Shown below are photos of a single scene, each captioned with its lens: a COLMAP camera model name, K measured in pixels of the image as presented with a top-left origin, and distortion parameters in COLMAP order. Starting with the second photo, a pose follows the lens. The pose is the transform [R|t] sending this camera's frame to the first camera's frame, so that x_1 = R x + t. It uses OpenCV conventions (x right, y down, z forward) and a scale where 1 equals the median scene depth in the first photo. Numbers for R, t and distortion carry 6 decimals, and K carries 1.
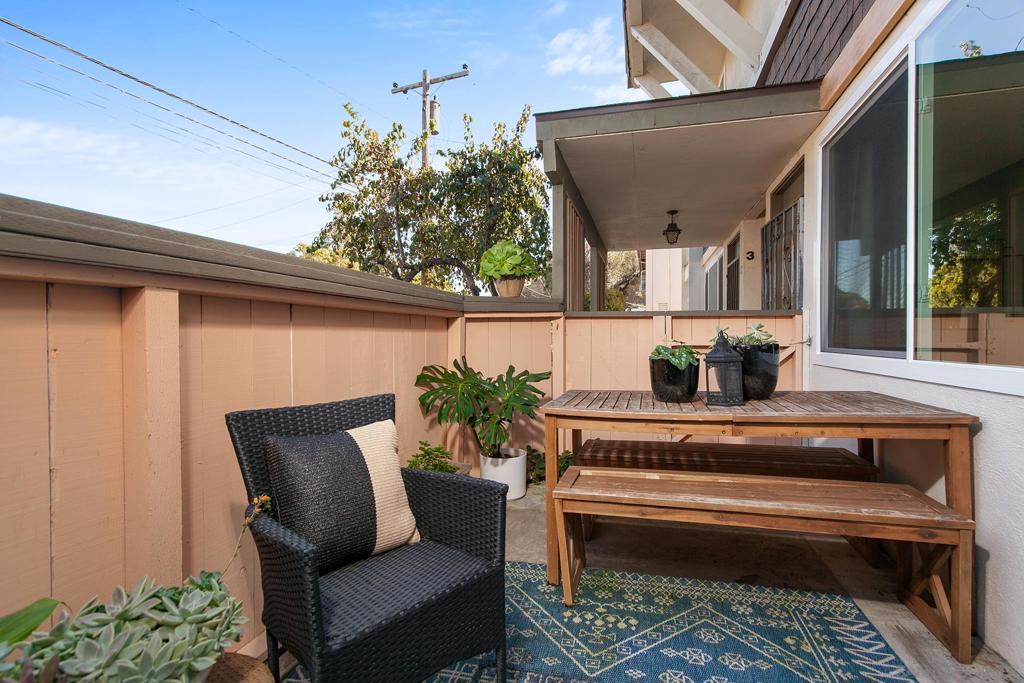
lens RADIAL K [[460.5, 0, 511.3], [0, 460.5, 340.1], [0, 0, 1]] dist [0.009333, -0.000064]
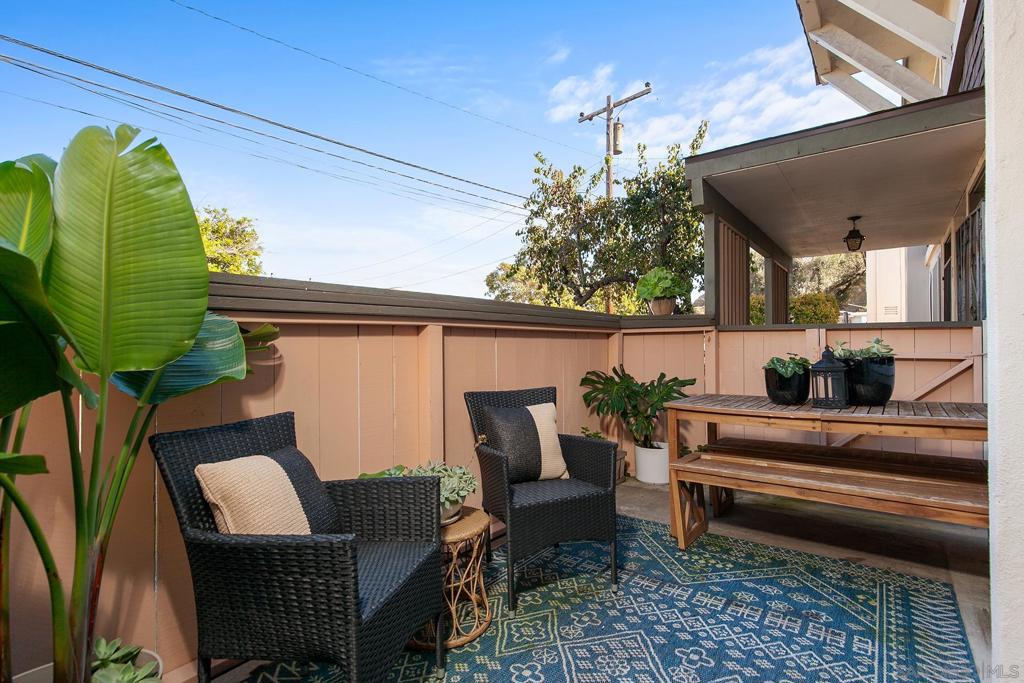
lens RADIAL K [[472.4, 0, 514.2], [0, 472.4, 351.0], [0, 0, 1]] dist [0.009915, -0.000745]
pose [[0.919939, 0.003935, -0.392041, 0.072943], [-0.002056, 0.999984, 0.005214, -0.003662], [0.392055, -0.003990, 0.919933, -0.157639]]
